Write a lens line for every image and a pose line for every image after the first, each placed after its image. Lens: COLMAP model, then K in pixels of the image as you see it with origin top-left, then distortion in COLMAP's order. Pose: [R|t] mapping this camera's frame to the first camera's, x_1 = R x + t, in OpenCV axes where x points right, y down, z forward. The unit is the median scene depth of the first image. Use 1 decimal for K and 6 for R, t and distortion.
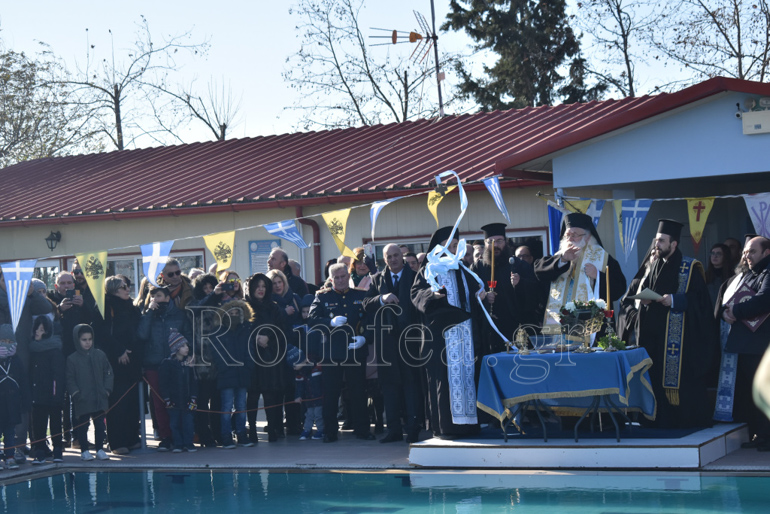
lens RADIAL K [[1816.9, 0, 386.1], [0, 1816.9, 255.4], [0, 0, 1]] dist [0.080313, 0.000000]
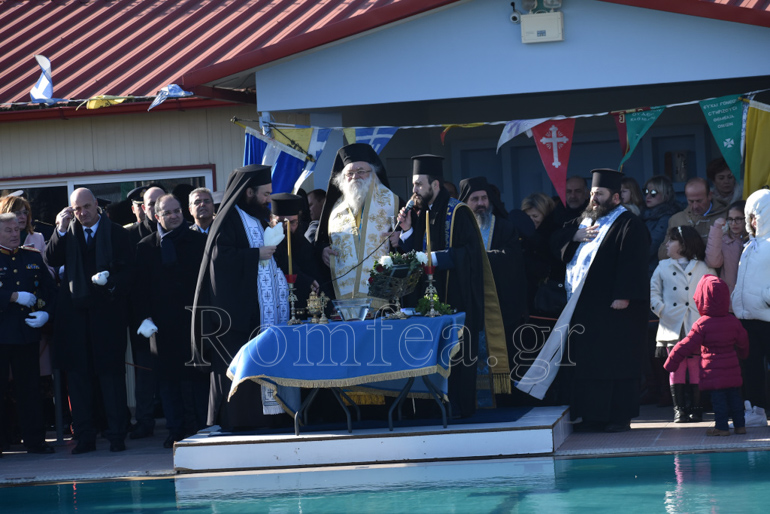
lens RADIAL K [[3285.1, 0, 385.2], [0, 3285.1, 259.2], [0, 0, 1]] dist [0.613785, 0.000000]
pose [[0.956327, -0.014111, 0.291959, -0.207961], [0.010697, 0.999855, 0.013287, 0.004935], [-0.292104, -0.009584, 0.956339, -0.250971]]
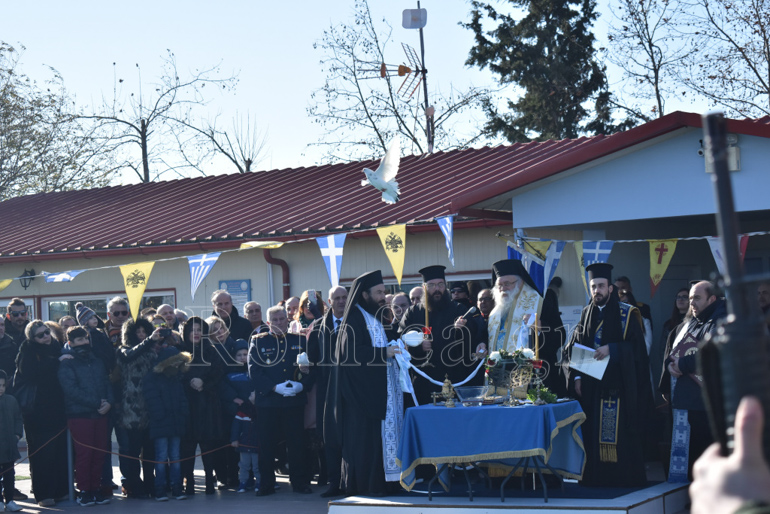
lens RADIAL K [[1816.9, 0, 384.0], [0, 1816.9, 259.9], [0, 0, 1]] dist [0.080313, 0.000000]
pose [[0.999059, 0.004905, -0.043088, 0.054051], [-0.005631, 0.999844, -0.016739, -0.003540], [0.042999, 0.016966, 0.998931, 0.040663]]
